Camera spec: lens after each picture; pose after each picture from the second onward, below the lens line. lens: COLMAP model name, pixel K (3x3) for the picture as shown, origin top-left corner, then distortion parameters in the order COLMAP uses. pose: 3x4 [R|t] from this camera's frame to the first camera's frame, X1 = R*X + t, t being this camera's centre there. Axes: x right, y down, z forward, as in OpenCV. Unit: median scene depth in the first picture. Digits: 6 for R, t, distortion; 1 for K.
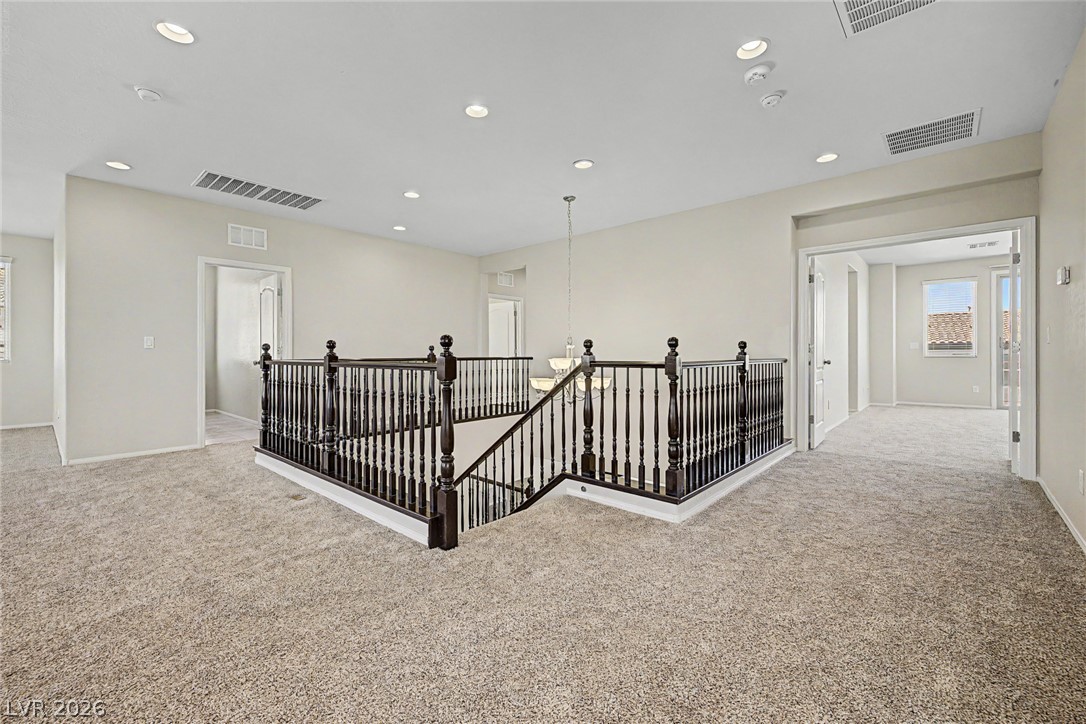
lens RADIAL K [[458.3, 0, 545.1], [0, 458.3, 354.0], [0, 0, 1]] dist [0.017302, 0.000061]
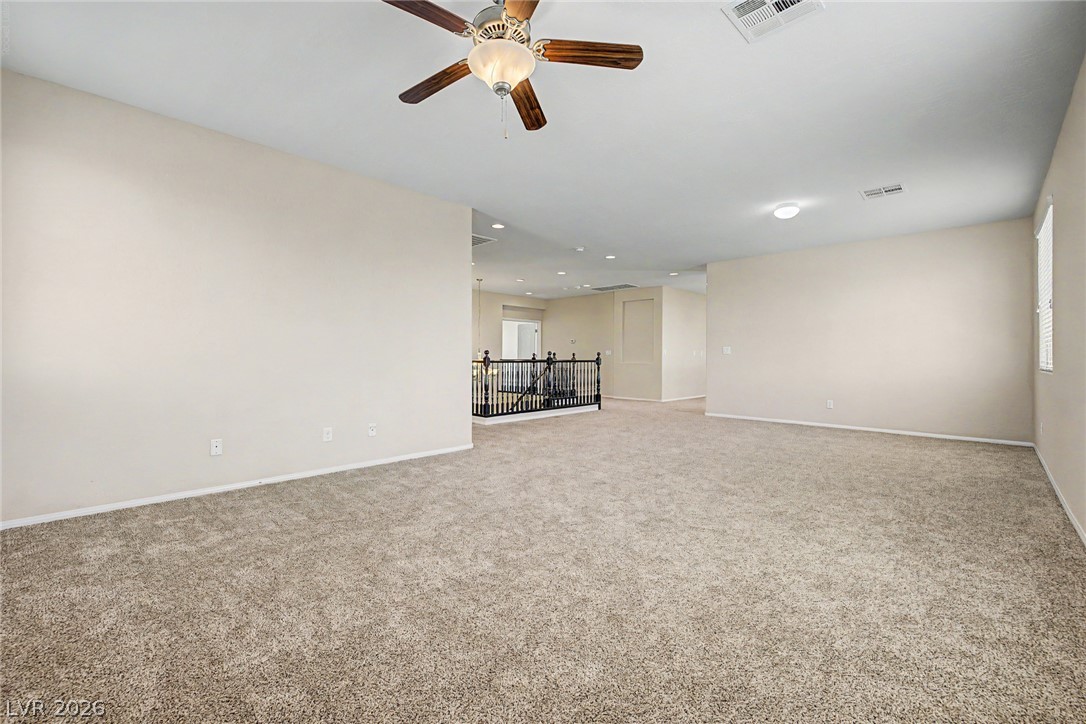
lens RADIAL K [[458.3, 0, 545.1], [0, 458.3, 354.0], [0, 0, 1]] dist [0.017302, 0.000061]
pose [[0.001057, 0.009647, 0.999953, -2.072992], [-0.007201, 0.999928, -0.009639, 0.005334], [-0.999974, -0.007191, 0.001126, 0.757812]]
